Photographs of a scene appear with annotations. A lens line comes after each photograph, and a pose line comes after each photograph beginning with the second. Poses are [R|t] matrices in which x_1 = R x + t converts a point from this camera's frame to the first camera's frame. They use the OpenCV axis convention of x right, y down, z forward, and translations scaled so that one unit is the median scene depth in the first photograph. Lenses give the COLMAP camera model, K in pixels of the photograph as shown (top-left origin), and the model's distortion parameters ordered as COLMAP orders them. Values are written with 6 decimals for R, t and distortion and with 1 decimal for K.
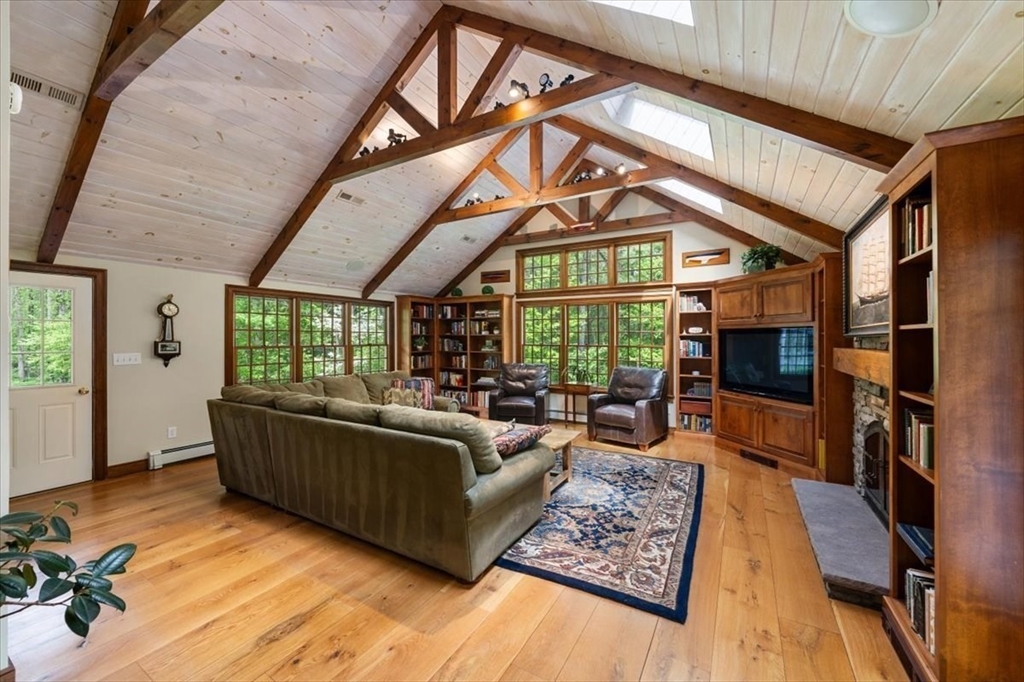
lens RADIAL K [[396.1, 0, 513.0], [0, 396.1, 333.4], [0, 0, 1]] dist [-0.001788, -0.000090]
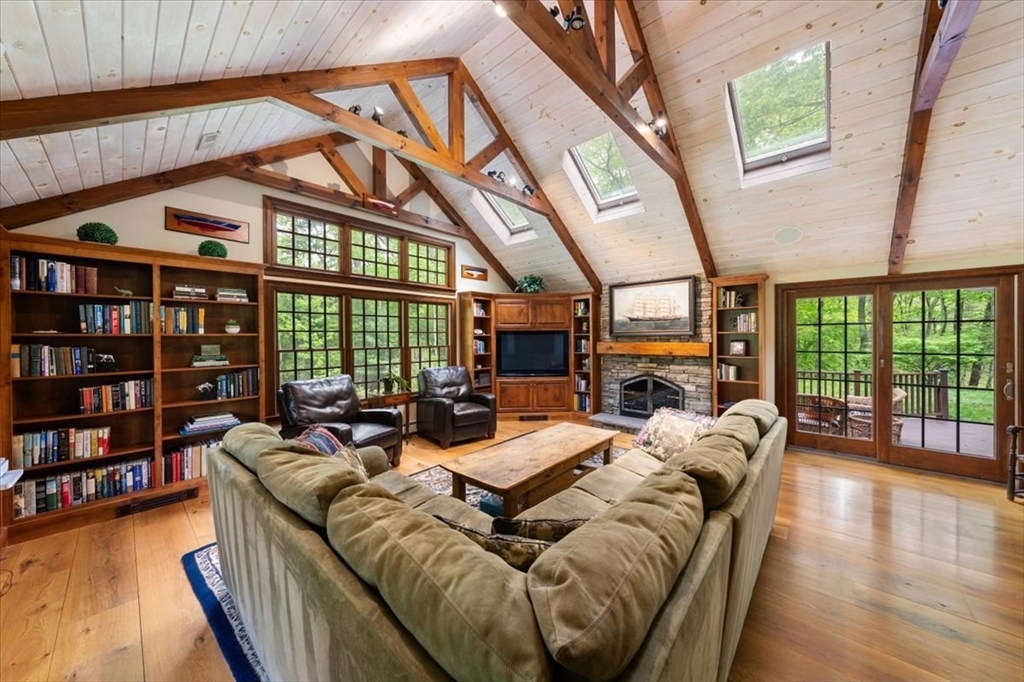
lens RADIAL K [[354.5, 0, 528.4], [0, 354.5, 337.6], [0, 0, 1]] dist [0.000548, -0.000029]
pose [[0.175450, -0.004612, 0.984478, -0.595724], [-0.003491, 0.999980, 0.005306, 0.004376], [-0.984482, -0.004368, 0.175430, 0.665301]]
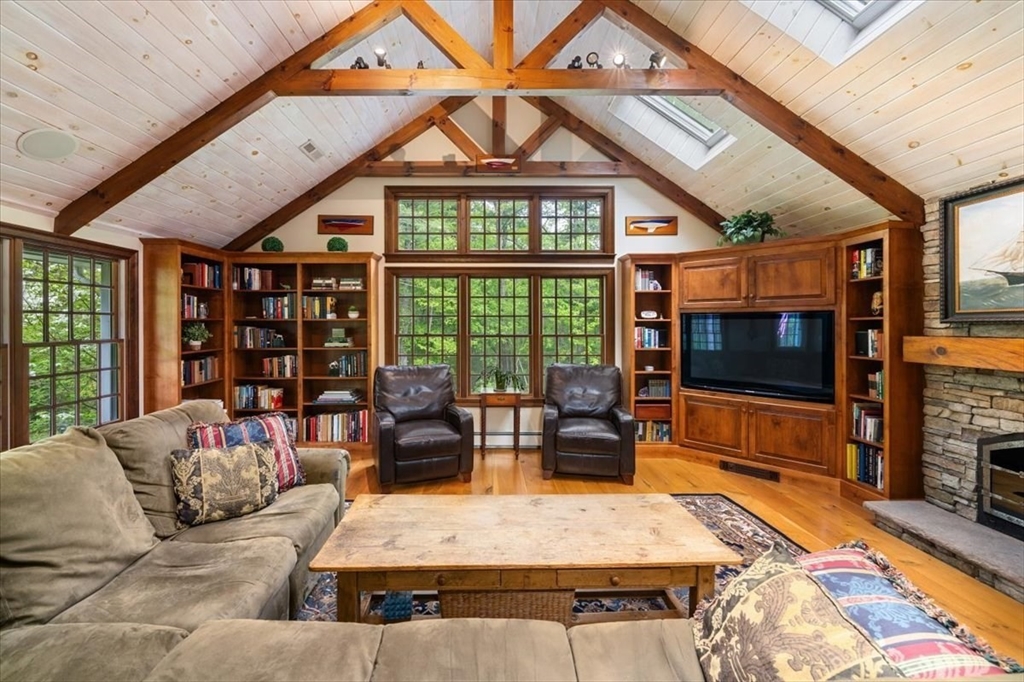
lens RADIAL K [[415.2, 0, 487.5], [0, 415.2, 322.8], [0, 0, 1]] dist [-0.002074, -0.000549]
pose [[0.861682, -0.000101, 0.507448, -0.245653], [-0.004210, 0.999964, 0.007349, 0.003792], [-0.507431, -0.008469, 0.861651, 0.451863]]
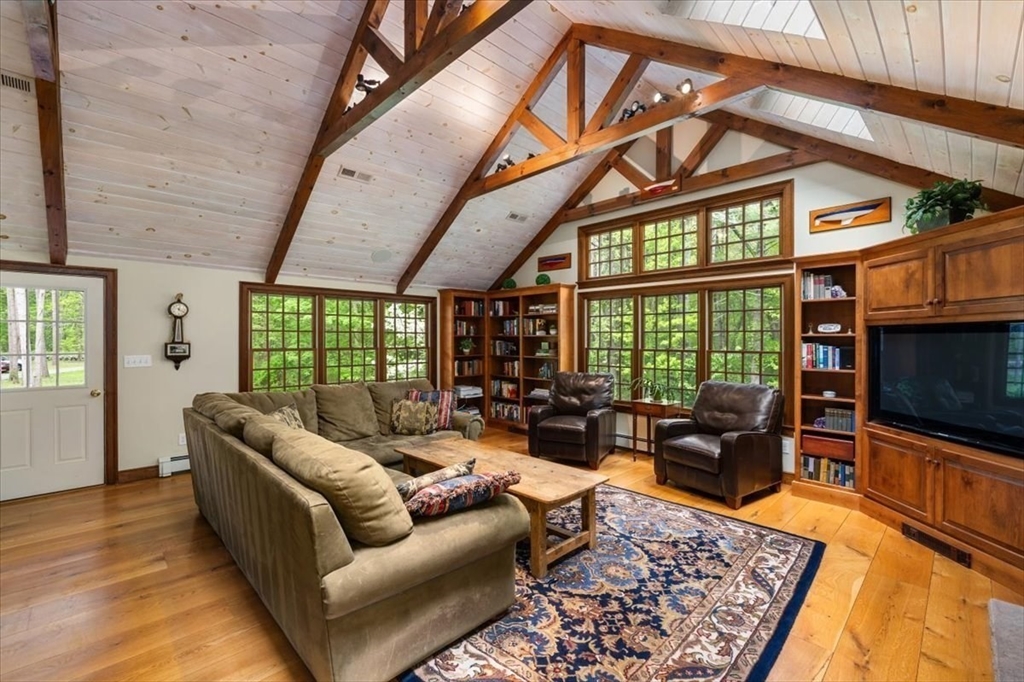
lens RADIAL K [[442.6, 0, 516.5], [0, 442.6, 337.6], [0, 0, 1]] dist [-0.001661, 0.000096]
pose [[0.963264, -0.000167, -0.268556, 0.163364], [0.002283, 0.999969, 0.007566, 0.000829], [0.268546, -0.007901, 0.963234, 0.164612]]
